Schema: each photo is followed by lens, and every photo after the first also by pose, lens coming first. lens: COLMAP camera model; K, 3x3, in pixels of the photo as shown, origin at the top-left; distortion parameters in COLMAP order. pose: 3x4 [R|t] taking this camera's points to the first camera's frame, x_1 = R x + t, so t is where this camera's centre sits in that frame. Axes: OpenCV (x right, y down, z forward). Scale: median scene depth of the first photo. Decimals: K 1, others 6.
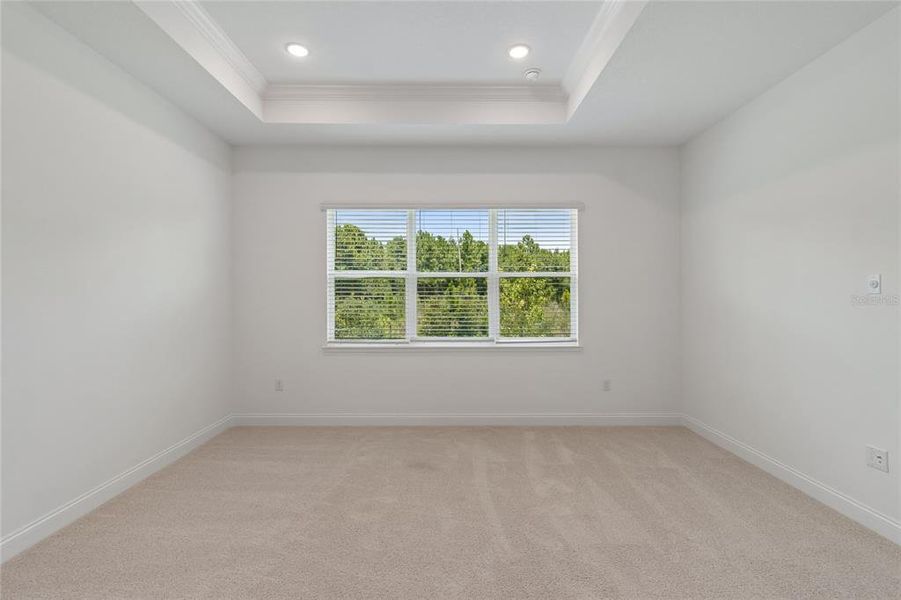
lens RADIAL K [[393.8, 0, 475.4], [0, 393.8, 296.7], [0, 0, 1]] dist [-0.000044, -0.002740]
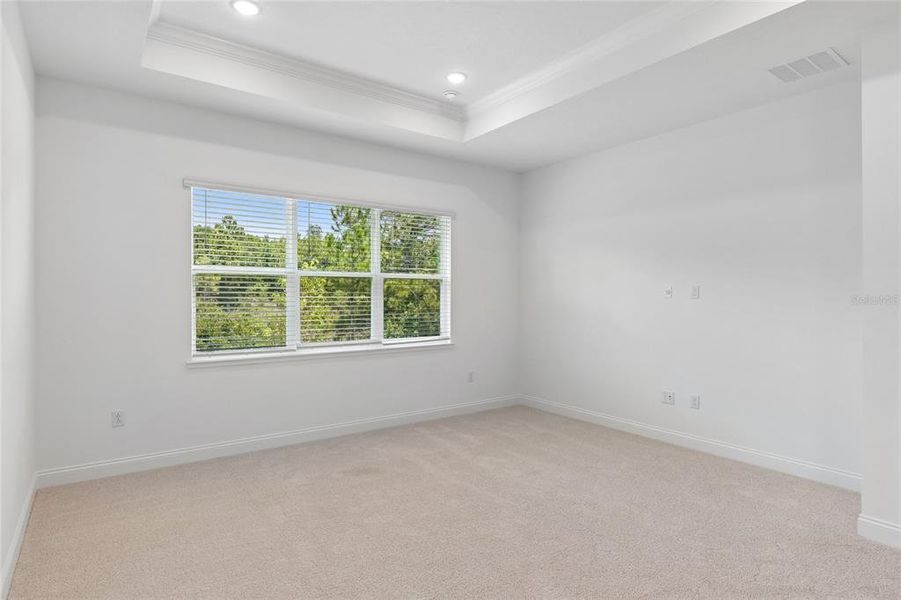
lens RADIAL K [[450.1, 0, 450.3], [0, 450.1, 298.9], [0, 0, 1]] dist [-0.006942, 0.000390]
pose [[0.829904, -0.000491, 0.557906, -0.448125], [-0.004455, 0.999962, 0.007506, -0.007253], [-0.557889, -0.008715, 0.829870, -0.030365]]
